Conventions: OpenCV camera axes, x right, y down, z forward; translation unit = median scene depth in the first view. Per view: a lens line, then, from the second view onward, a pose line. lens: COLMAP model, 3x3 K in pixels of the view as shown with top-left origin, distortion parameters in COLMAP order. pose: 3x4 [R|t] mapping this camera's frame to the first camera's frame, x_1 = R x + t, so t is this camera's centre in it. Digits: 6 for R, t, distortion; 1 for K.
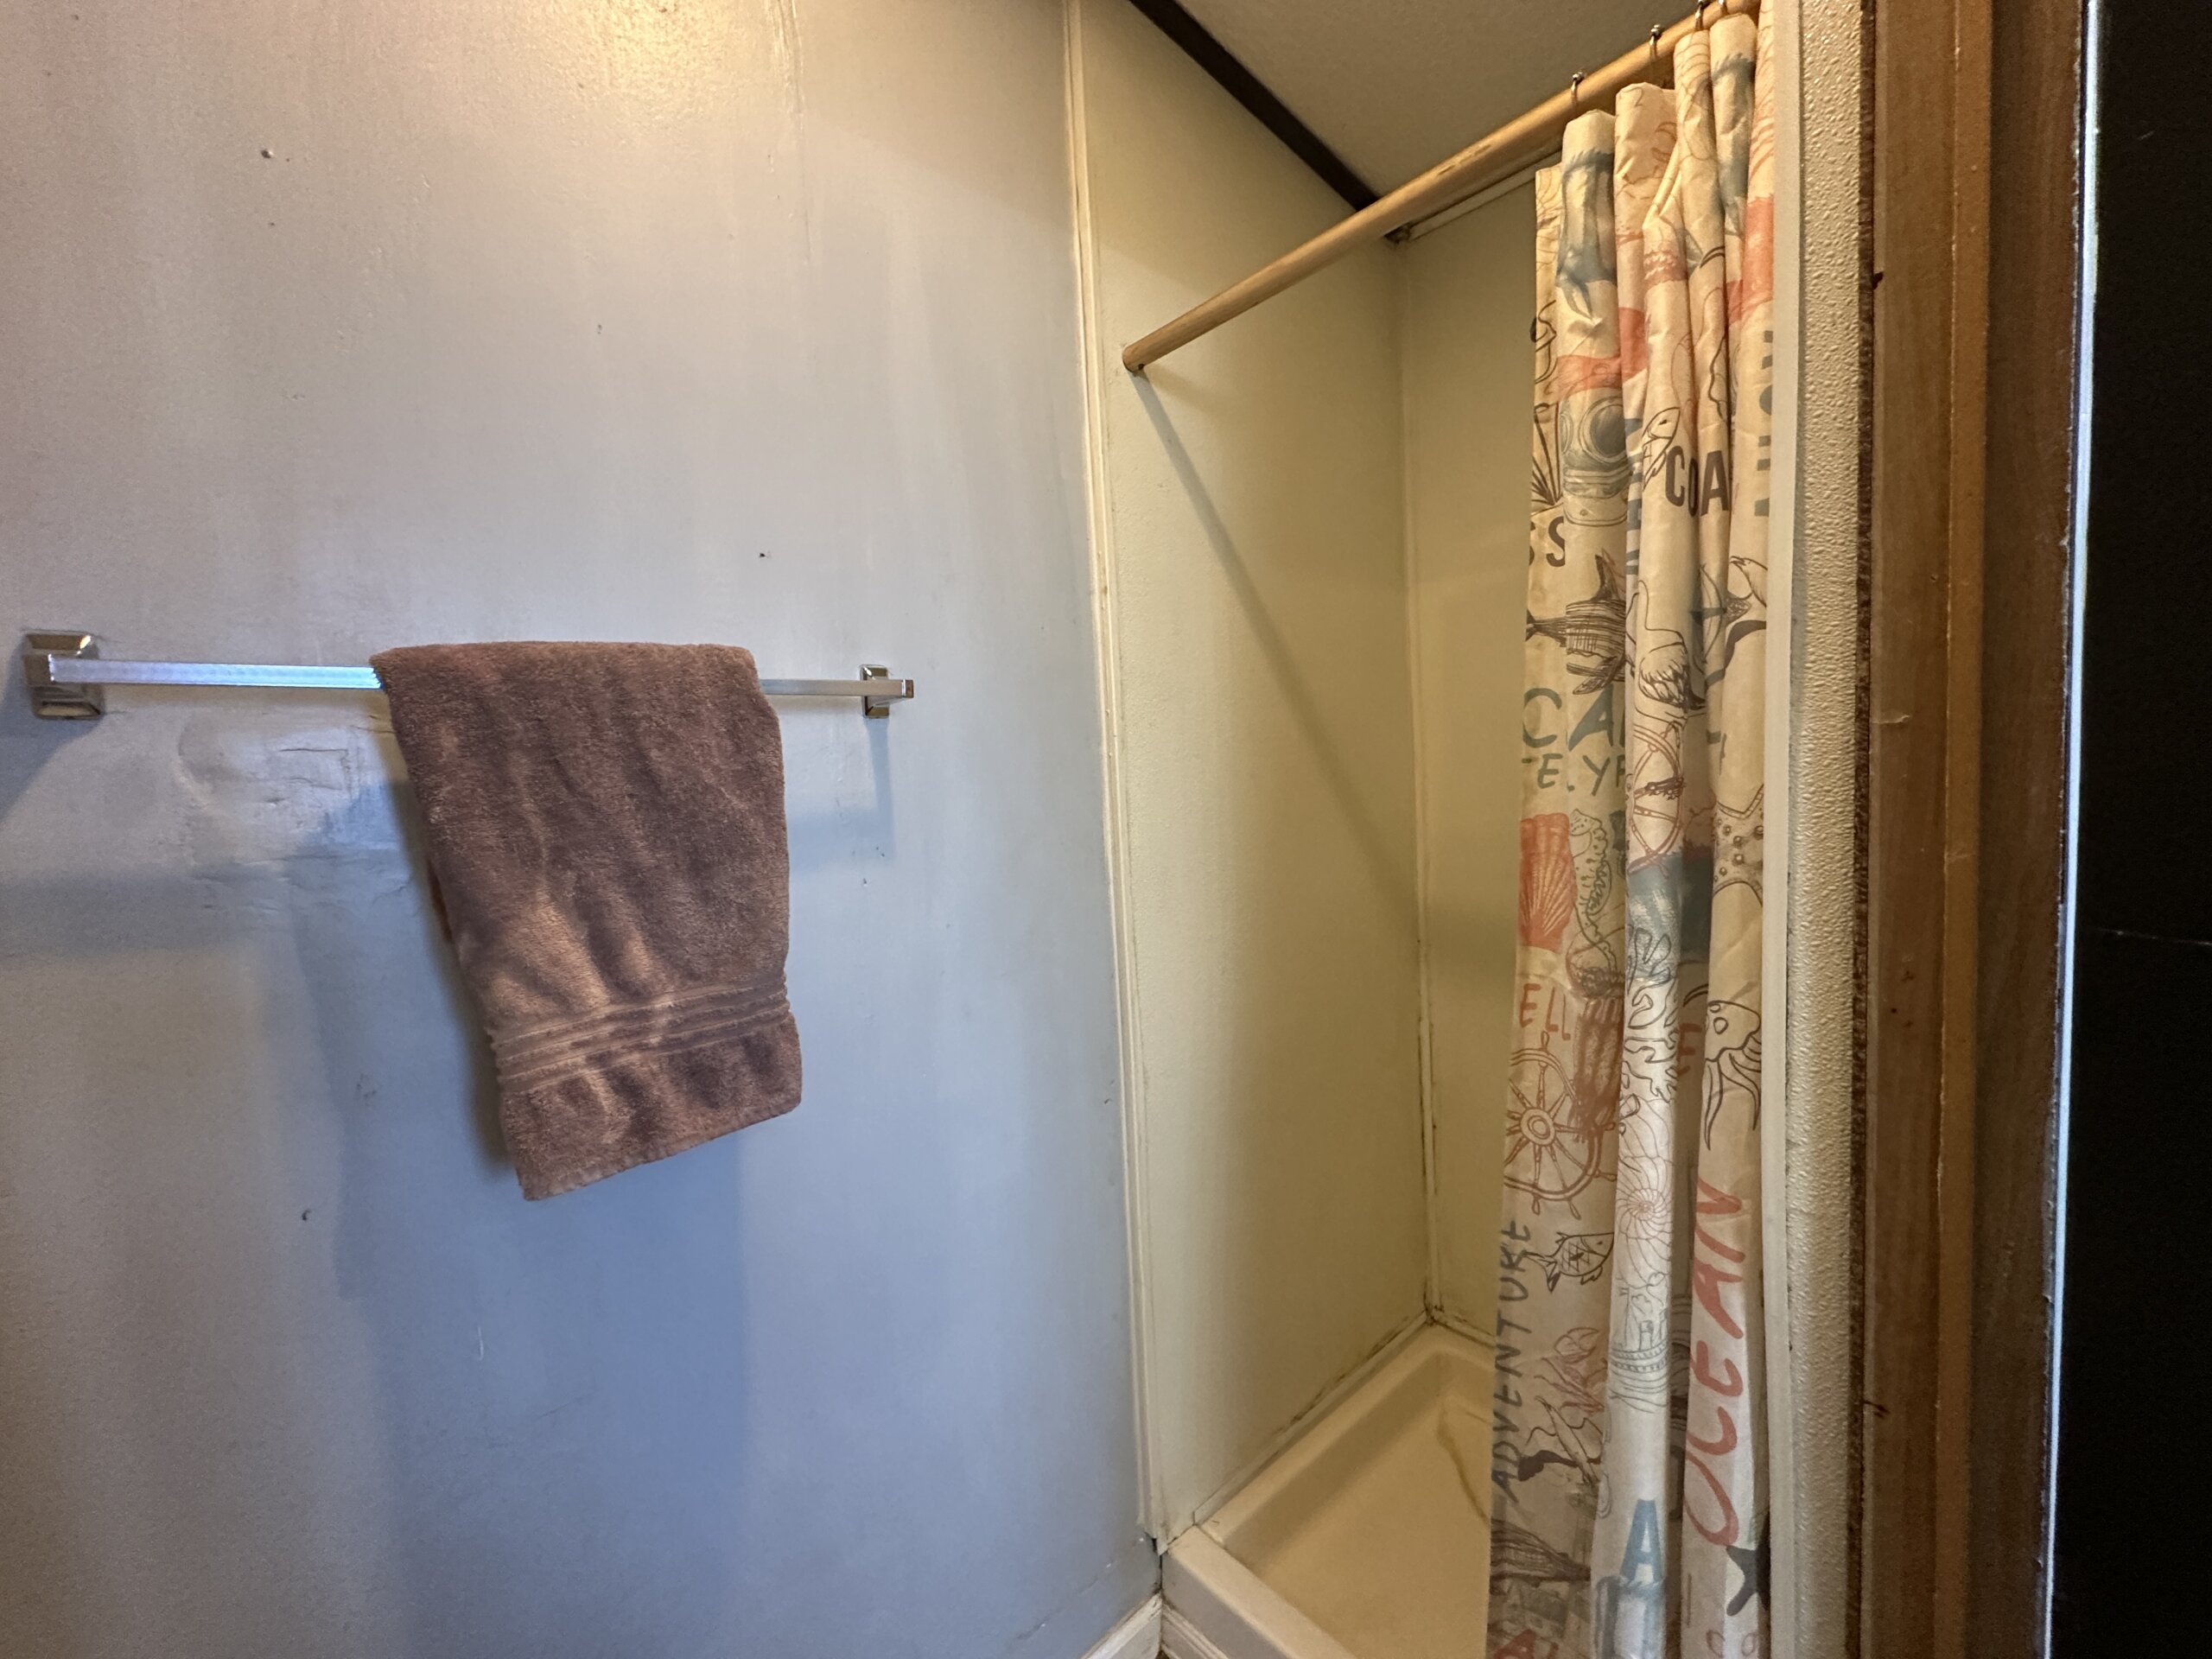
lens RADIAL K [[883.6, 0, 1105.3], [0, 883.6, 830.5], [0, 0, 1]] dist [-0.002735, 0.000546]
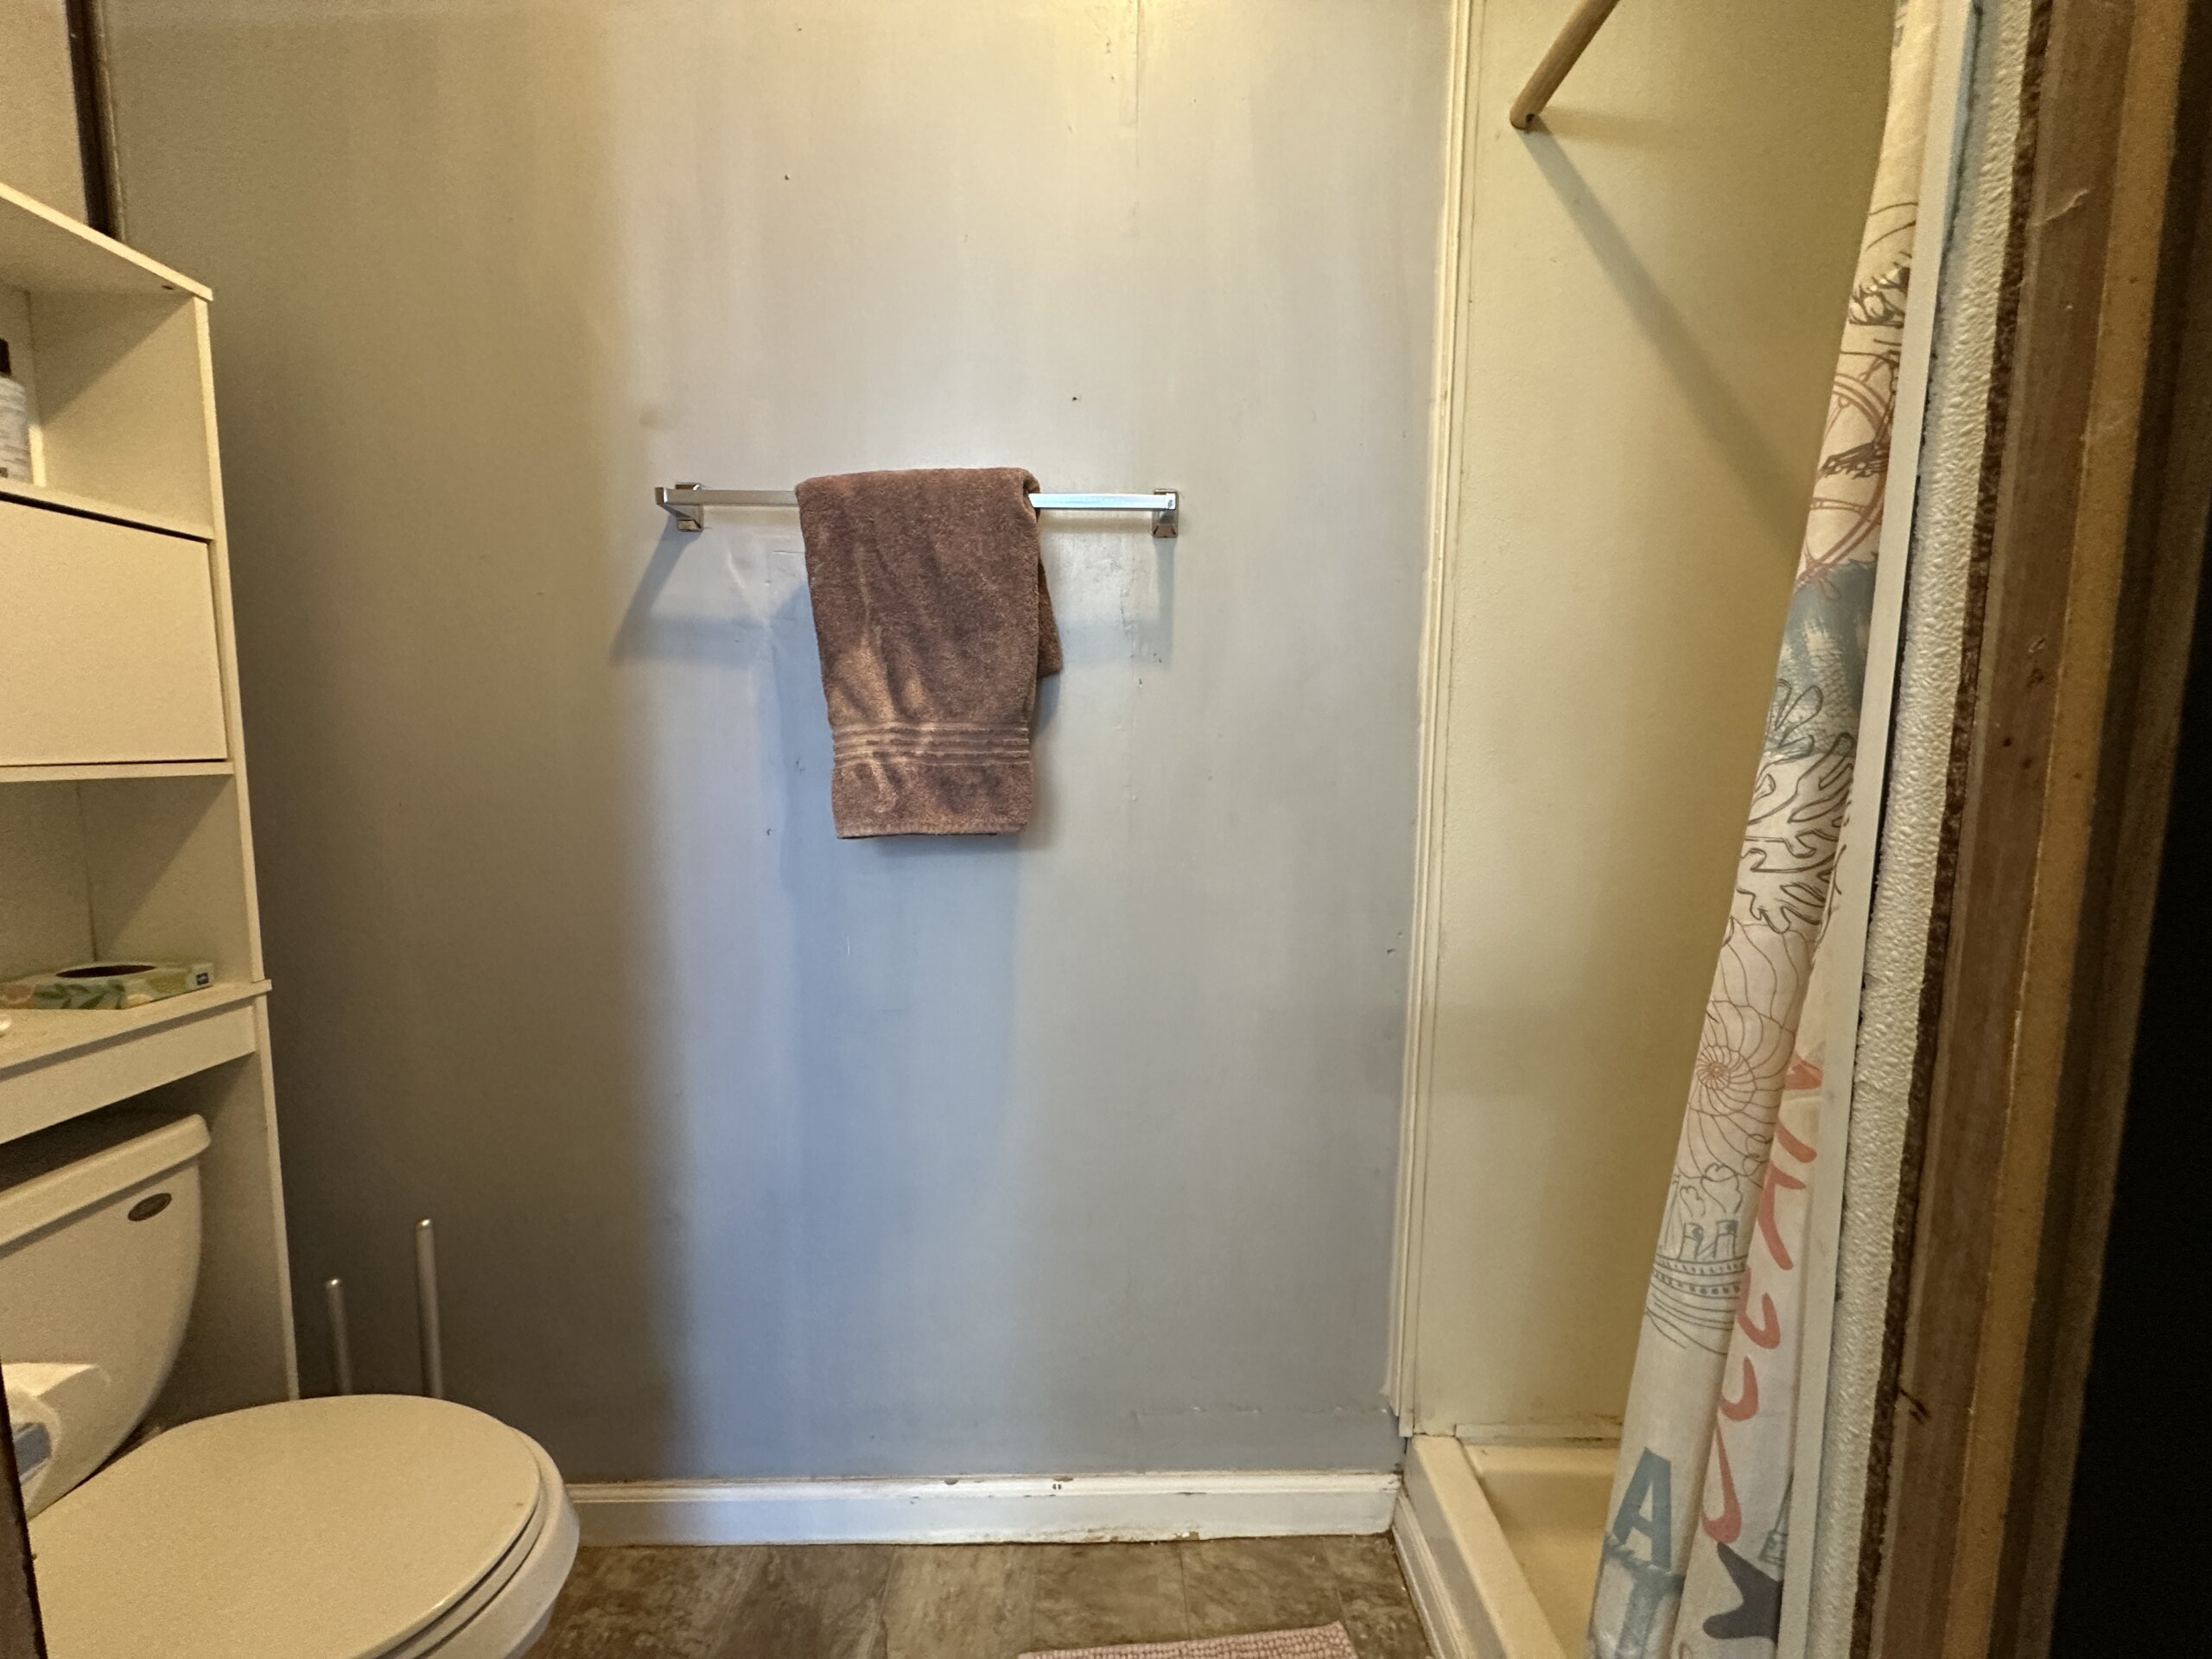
lens RADIAL K [[883.6, 0, 1104.9], [0, 883.6, 832.8], [0, 0, 1]] dist [-0.002735, 0.000546]
pose [[0.746563, 0.132225, -0.652043, 0.672027], [-0.094491, 0.991190, 0.092811, 0.213587], [0.658570, -0.007677, 0.752480, 0.138499]]
